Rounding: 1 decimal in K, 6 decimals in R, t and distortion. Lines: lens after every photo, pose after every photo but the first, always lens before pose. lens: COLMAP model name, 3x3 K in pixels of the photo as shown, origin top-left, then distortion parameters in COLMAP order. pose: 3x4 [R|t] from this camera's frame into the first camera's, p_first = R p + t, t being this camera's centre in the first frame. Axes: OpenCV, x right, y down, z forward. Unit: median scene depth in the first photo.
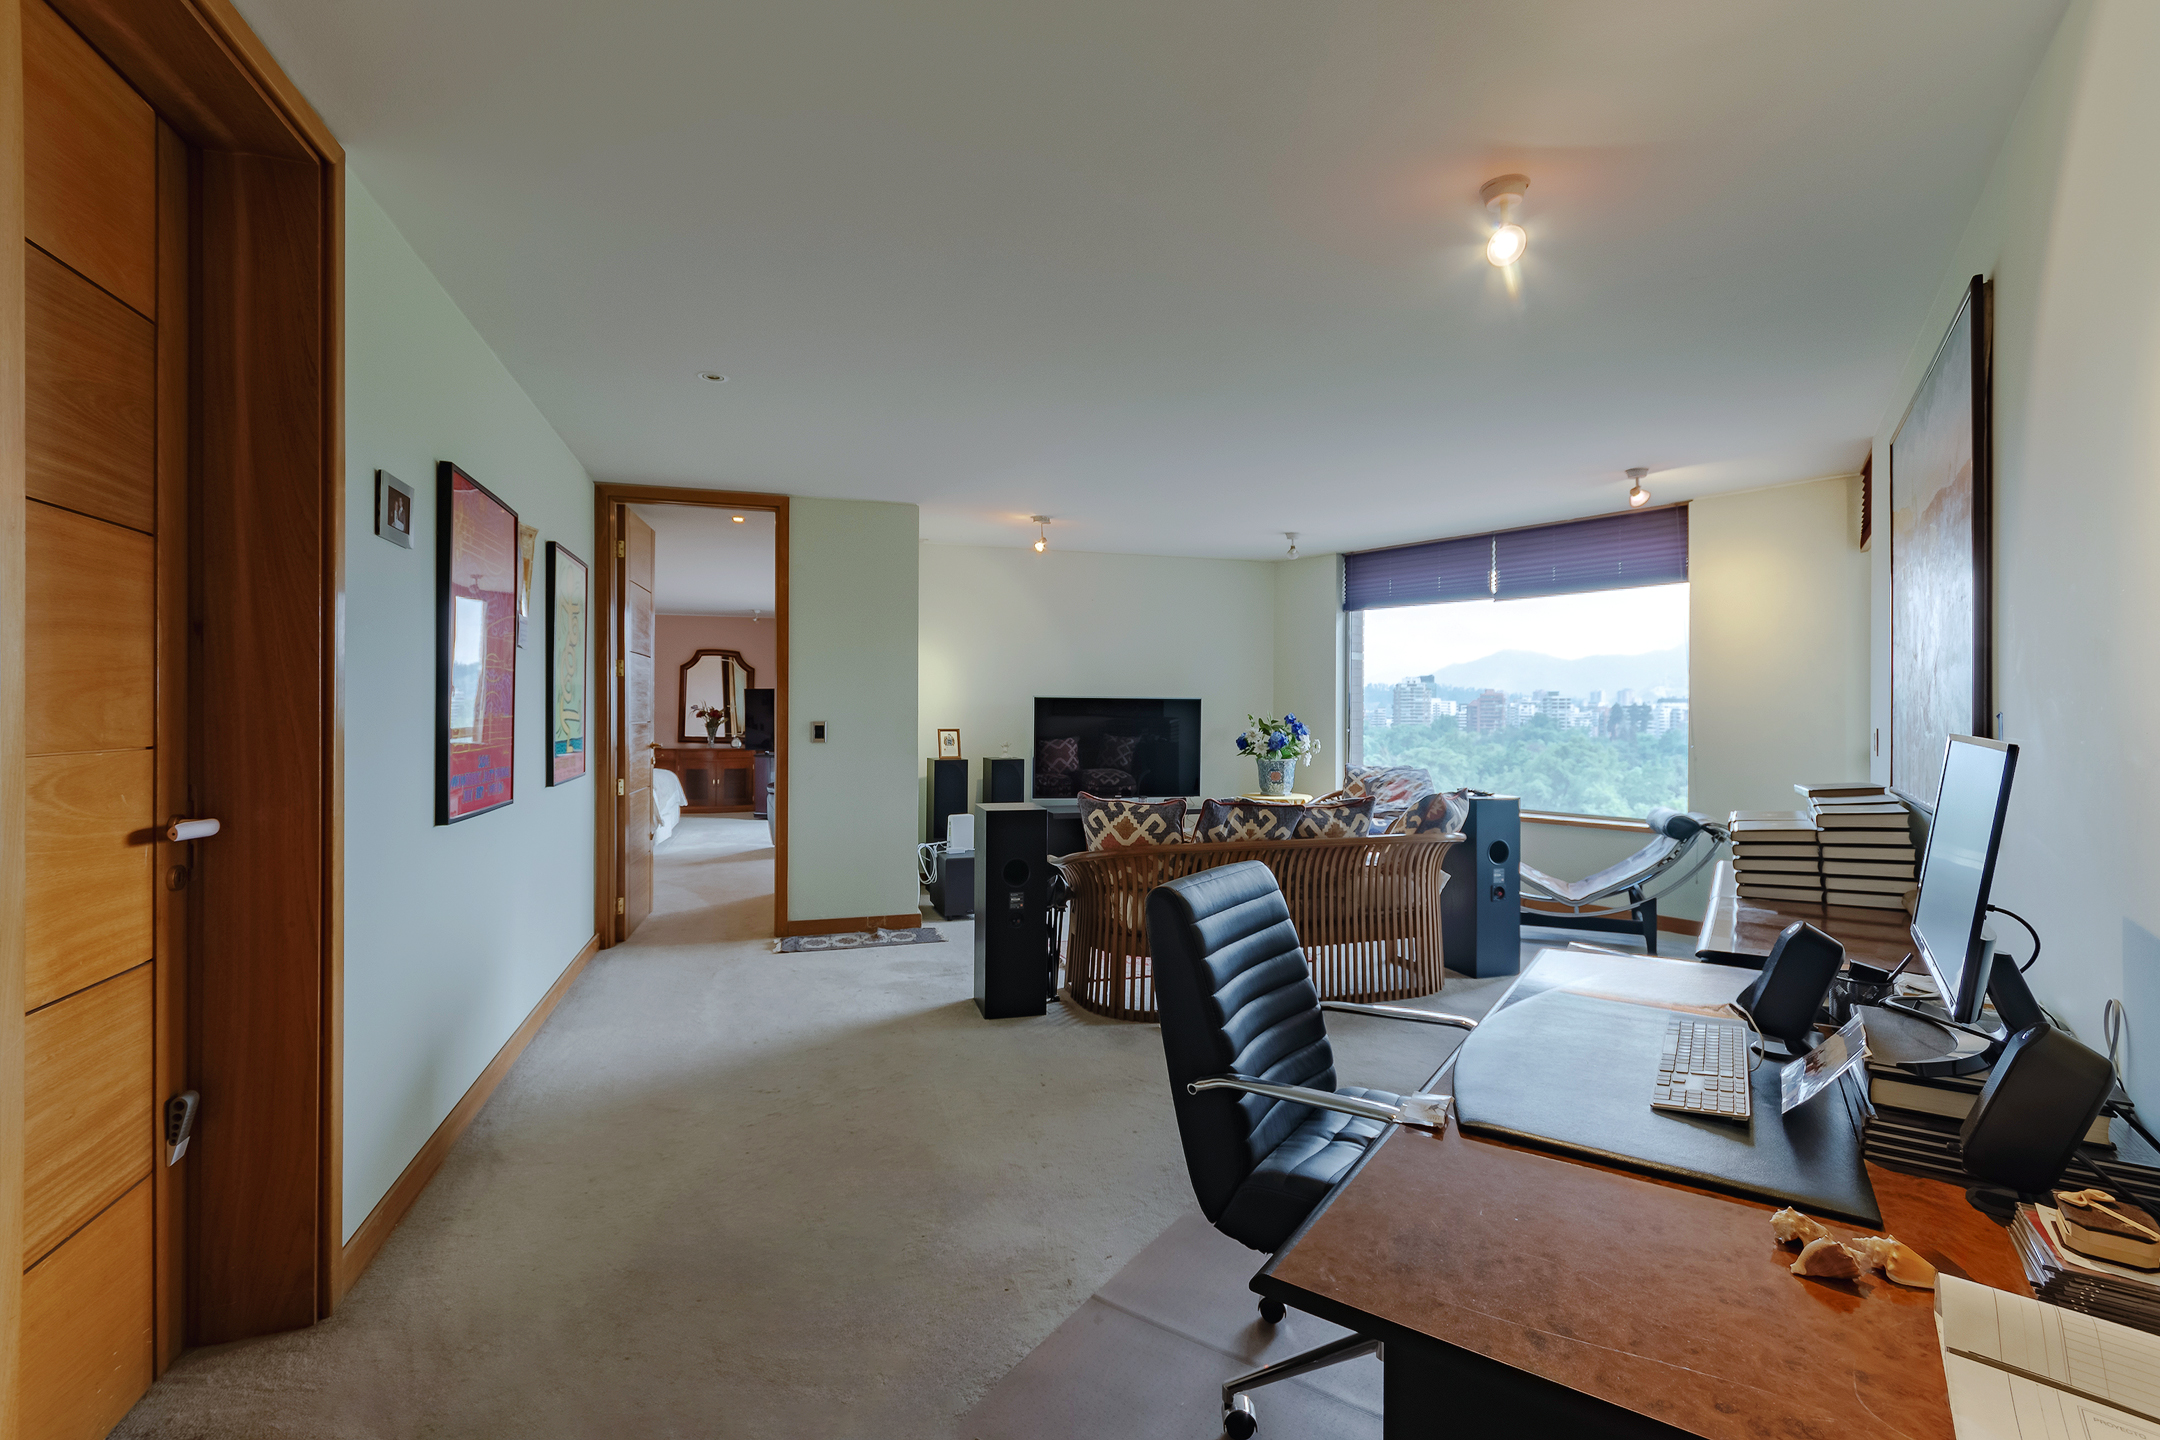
lens RADIAL K [[960.8, 0, 1077.2], [0, 960.8, 728.5], [0, 0, 1]] dist [-0.003716, 0.000361]
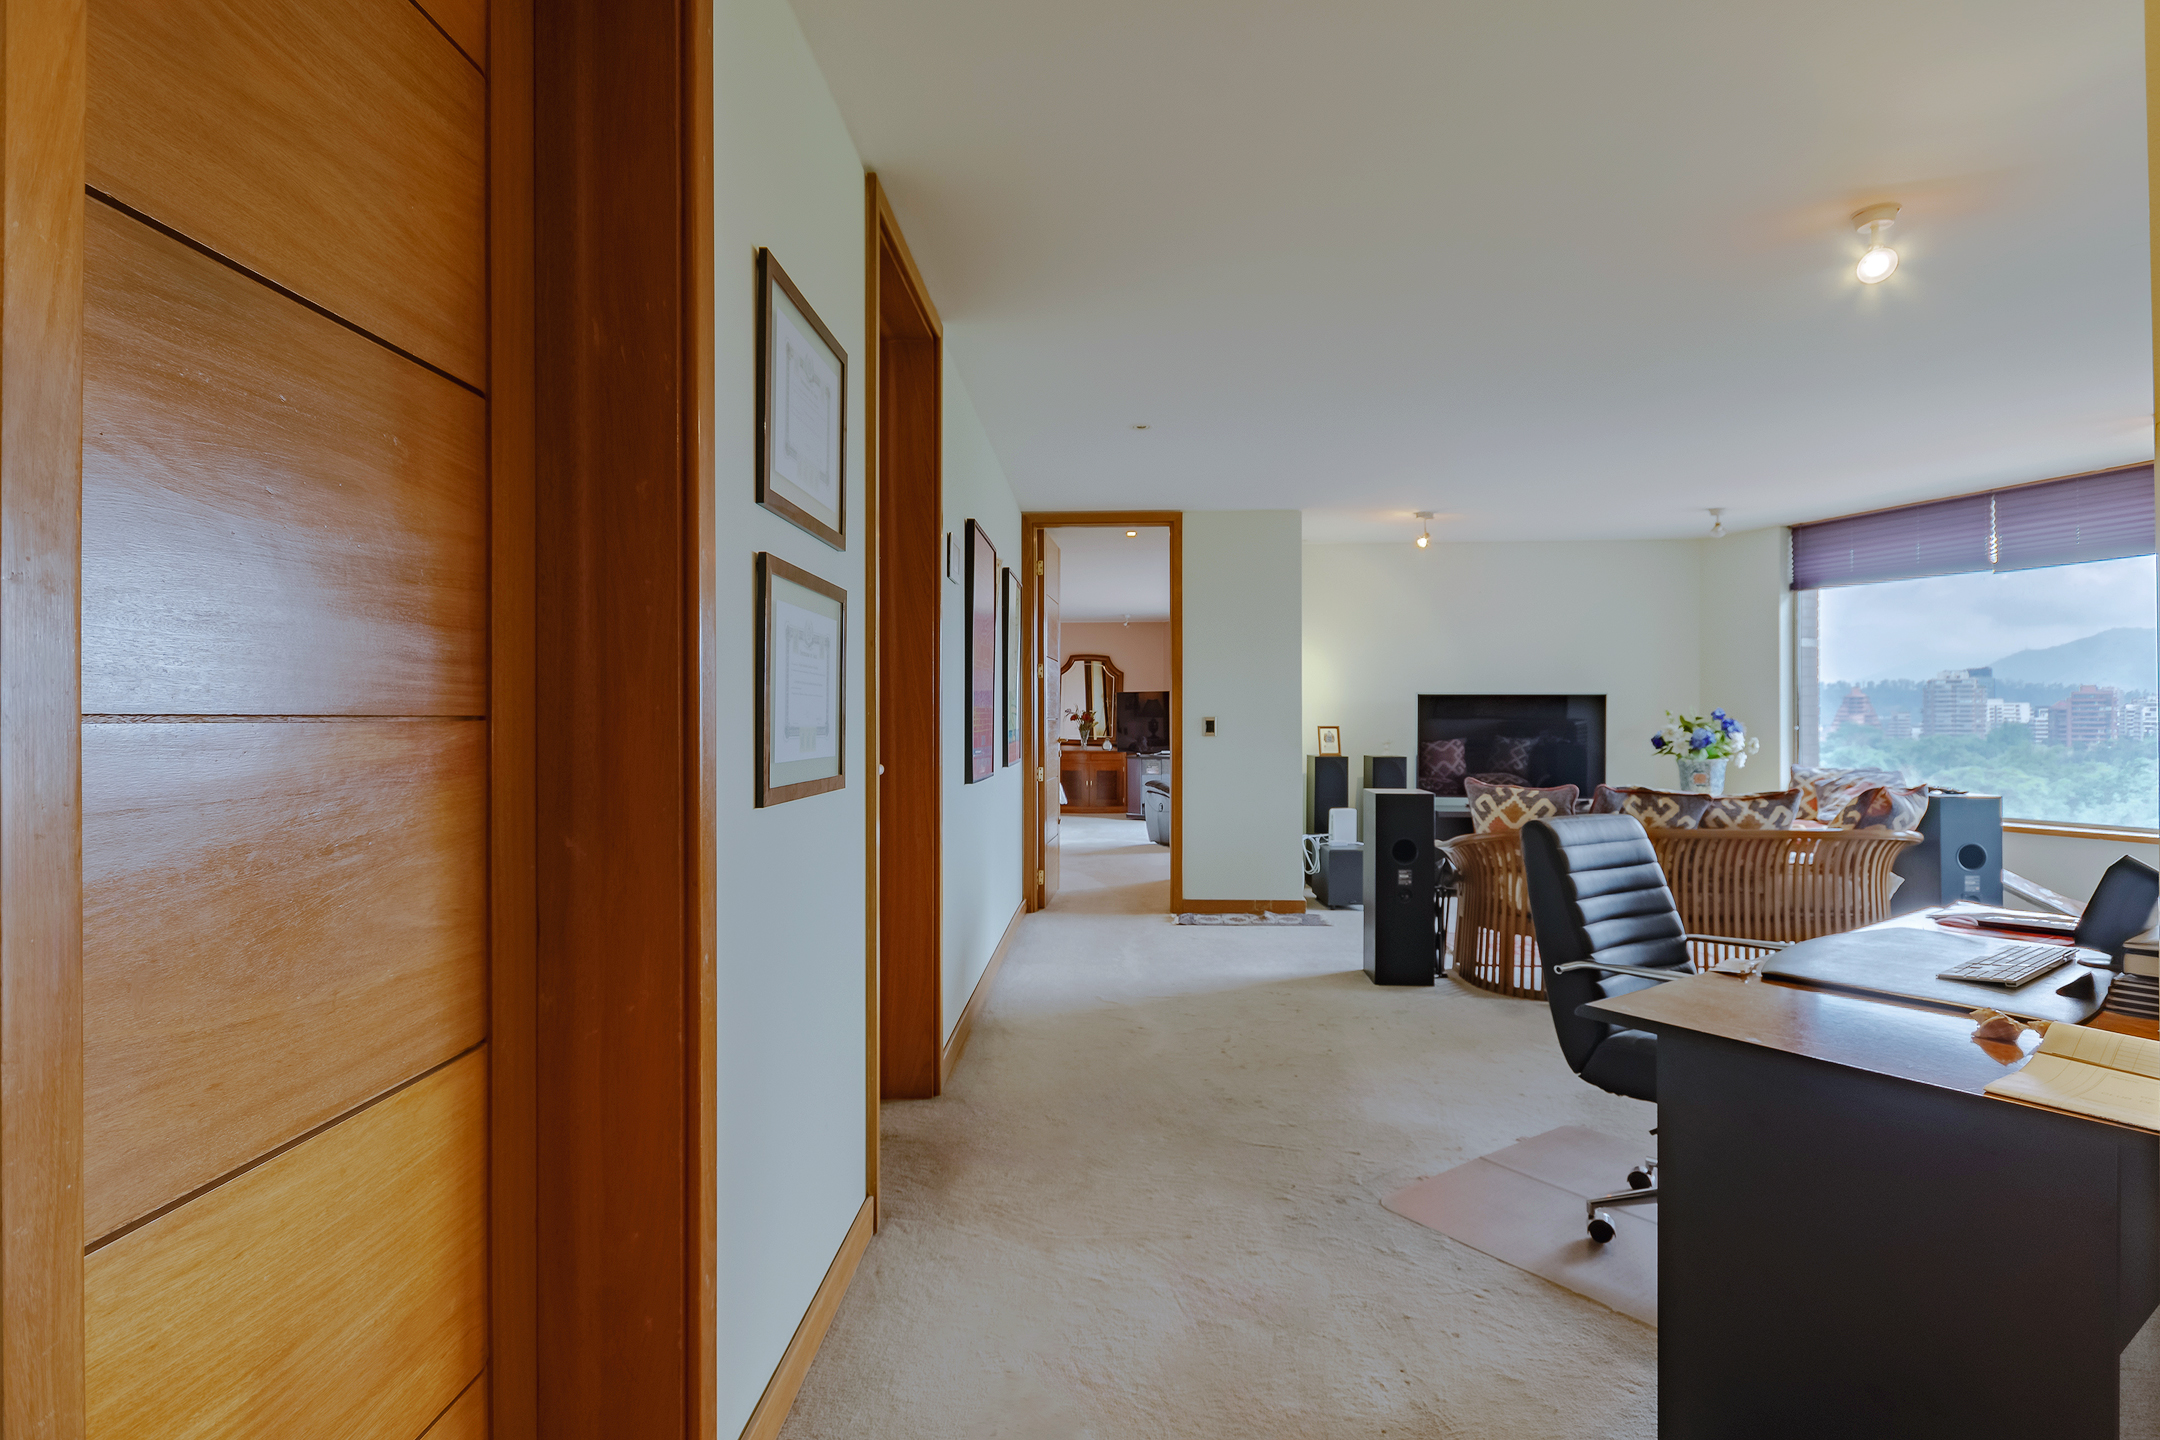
lens RADIAL K [[1066.2, 0, 1068.6], [0, 1066.2, 714.2], [0, 0, 1]] dist [0.002080, 0.006641]
pose [[0.937704, -0.005567, -0.347390, -0.000099], [-0.002428, 0.999742, -0.022576, 0.018266], [0.347426, 0.022013, 0.937449, -0.193449]]
